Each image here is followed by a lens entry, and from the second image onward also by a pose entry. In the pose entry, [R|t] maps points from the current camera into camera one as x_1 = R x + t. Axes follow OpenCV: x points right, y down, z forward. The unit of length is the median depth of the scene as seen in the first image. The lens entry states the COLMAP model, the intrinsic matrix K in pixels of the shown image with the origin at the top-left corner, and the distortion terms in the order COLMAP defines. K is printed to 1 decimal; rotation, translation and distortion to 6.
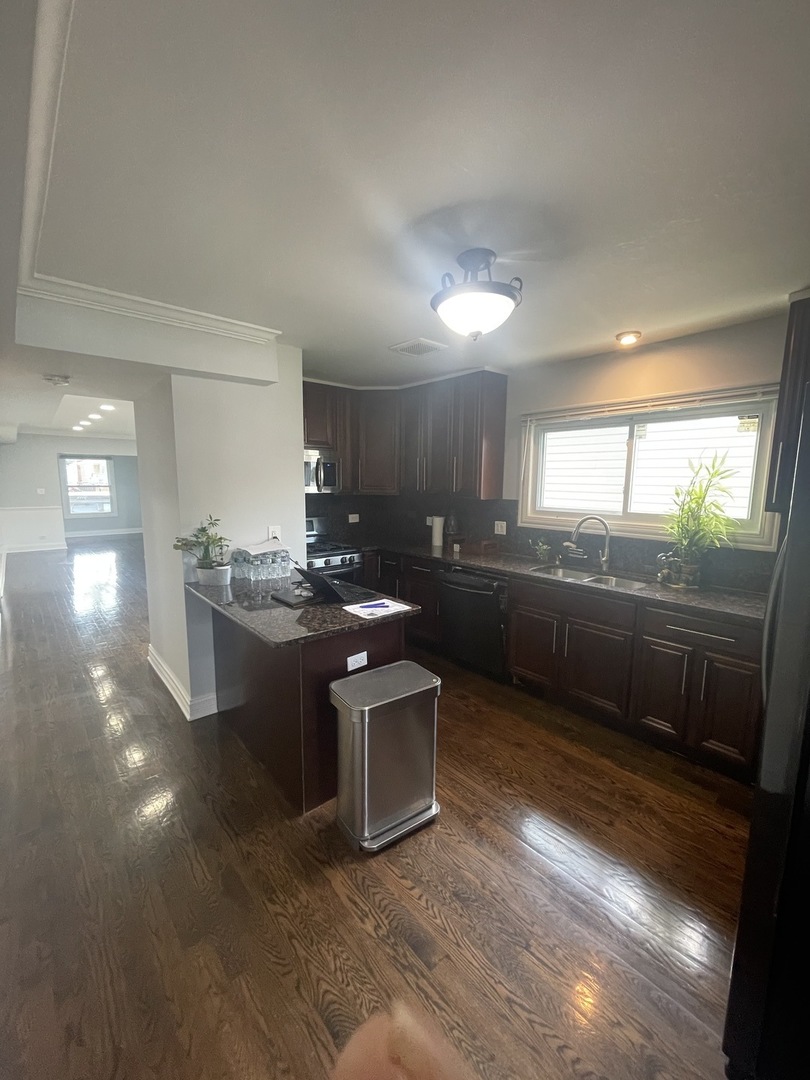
lens RADIAL K [[437.8, 0, 405.0], [0, 437.8, 540.0], [0, 0, 1]] dist [-0.002494, -0.000204]
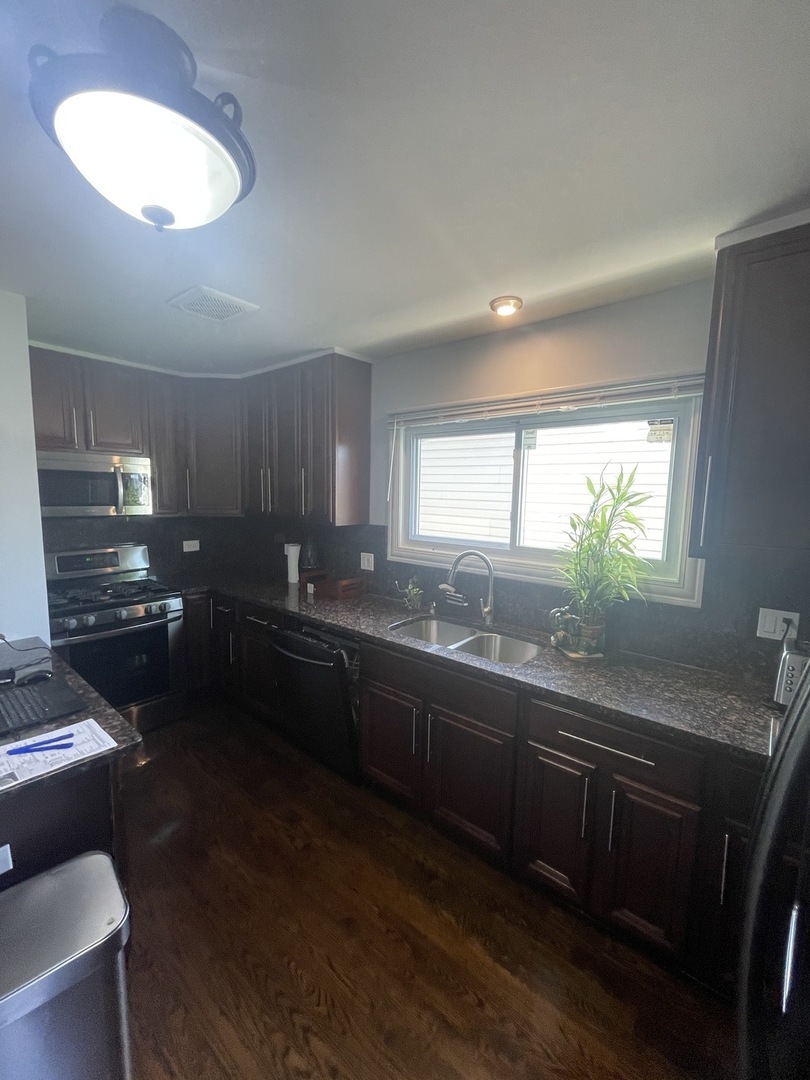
lens RADIAL K [[436.8, 0, 405.0], [0, 436.8, 540.0], [0, 0, 1]] dist [0.002891, 0.000220]
pose [[0.988095, -0.007987, 0.153640, 0.216114], [0.011404, 0.999707, -0.021369, -0.062904], [-0.153425, 0.022866, 0.987896, 0.302405]]
